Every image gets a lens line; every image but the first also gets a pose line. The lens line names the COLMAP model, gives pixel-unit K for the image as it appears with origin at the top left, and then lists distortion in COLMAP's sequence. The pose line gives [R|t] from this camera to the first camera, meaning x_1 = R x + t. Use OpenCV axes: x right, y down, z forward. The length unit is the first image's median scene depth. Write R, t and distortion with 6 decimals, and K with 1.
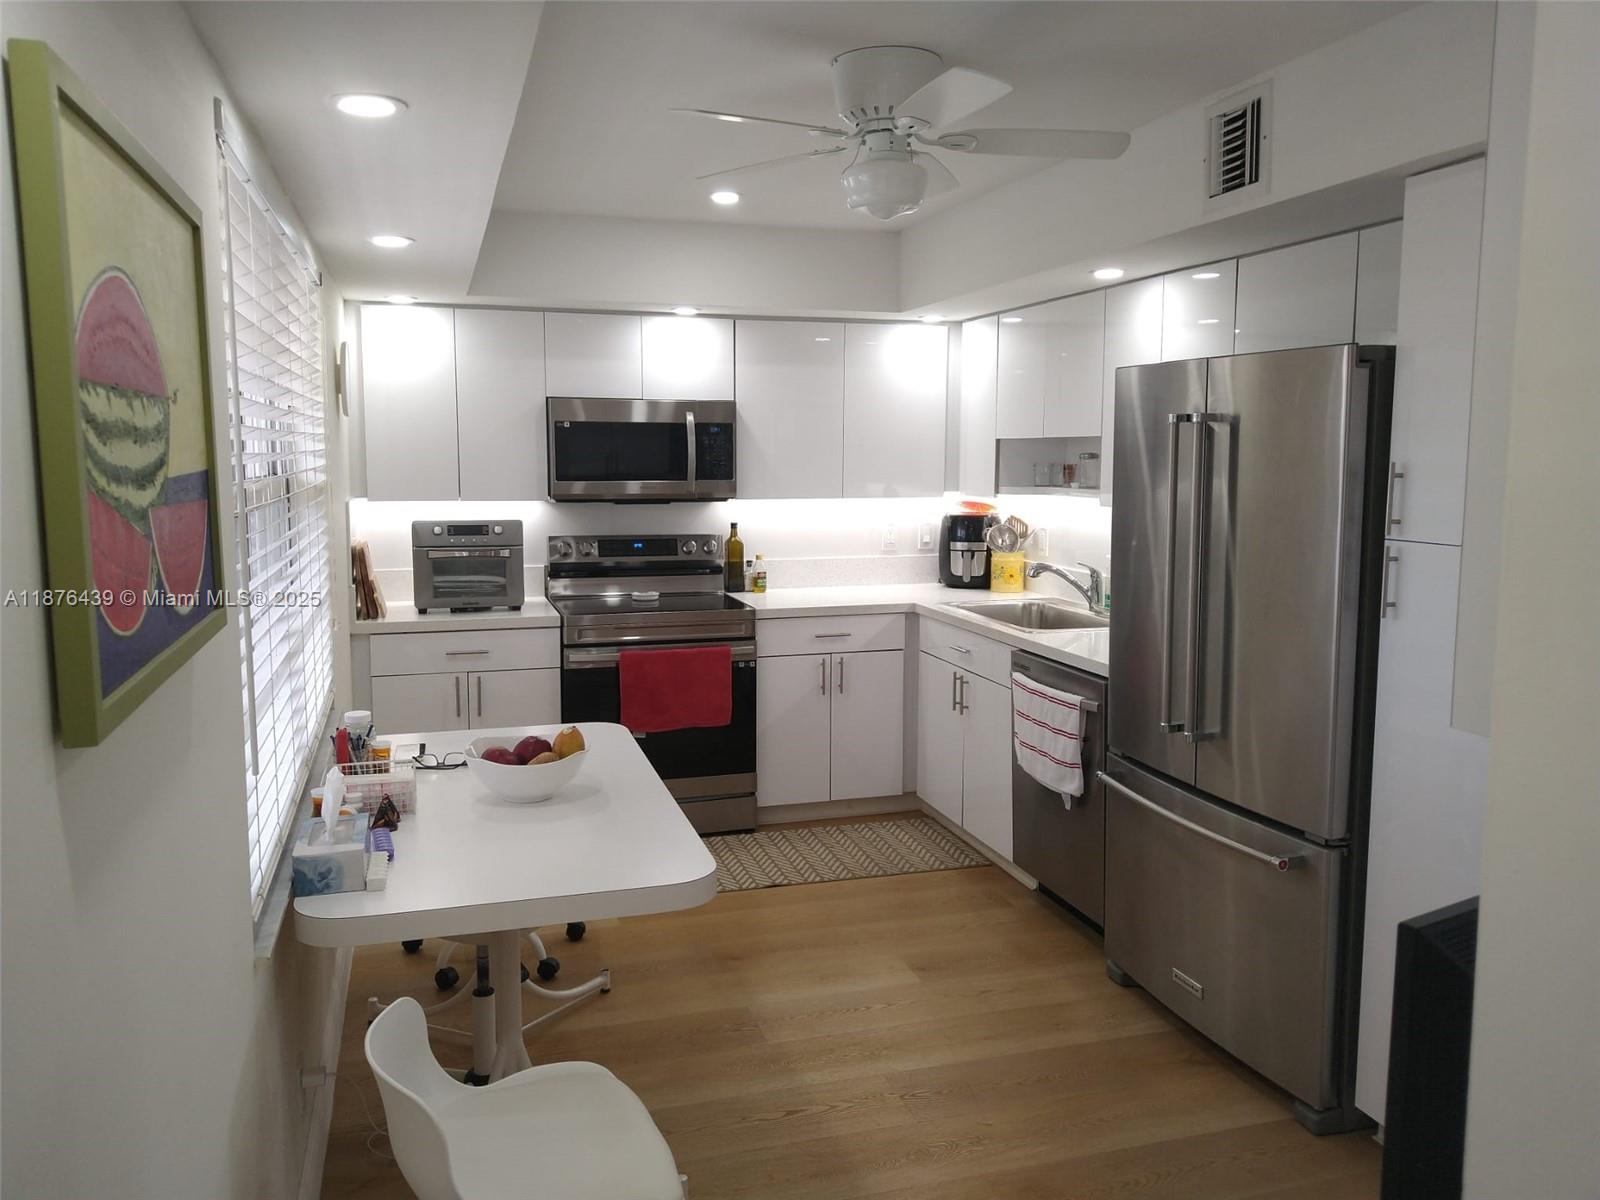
lens RADIAL K [[1242.2, 0, 807.7], [0, 1242.2, 593.5], [0, 0, 1]] dist [0.054262, -0.039201]
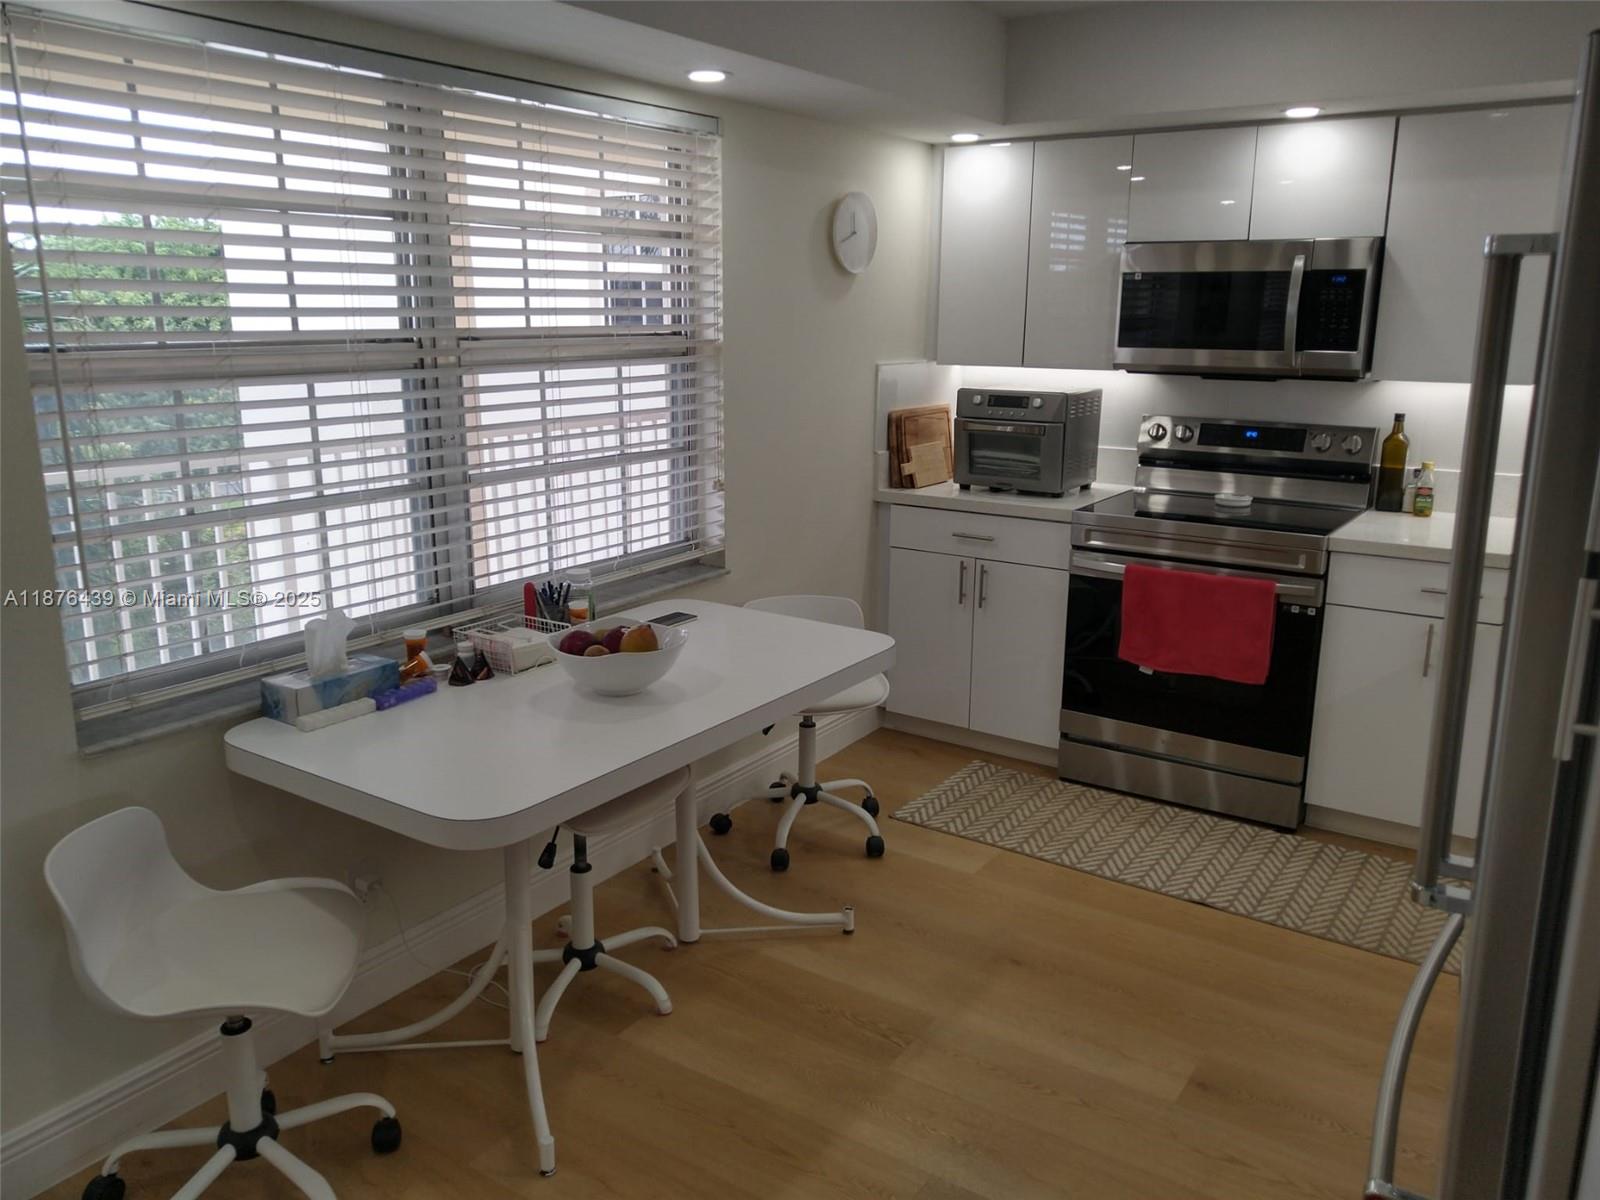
lens RADIAL K [[1209.7, 0, 800.0], [0, 1209.7, 600.0], [0, 0, 1]] dist [0.056661, -0.066511]
pose [[0.614077, 0.183423, -0.767636, 0.311446], [-0.095031, 0.982727, 0.158797, -0.033018], [0.783504, -0.024565, 0.620901, 0.321201]]
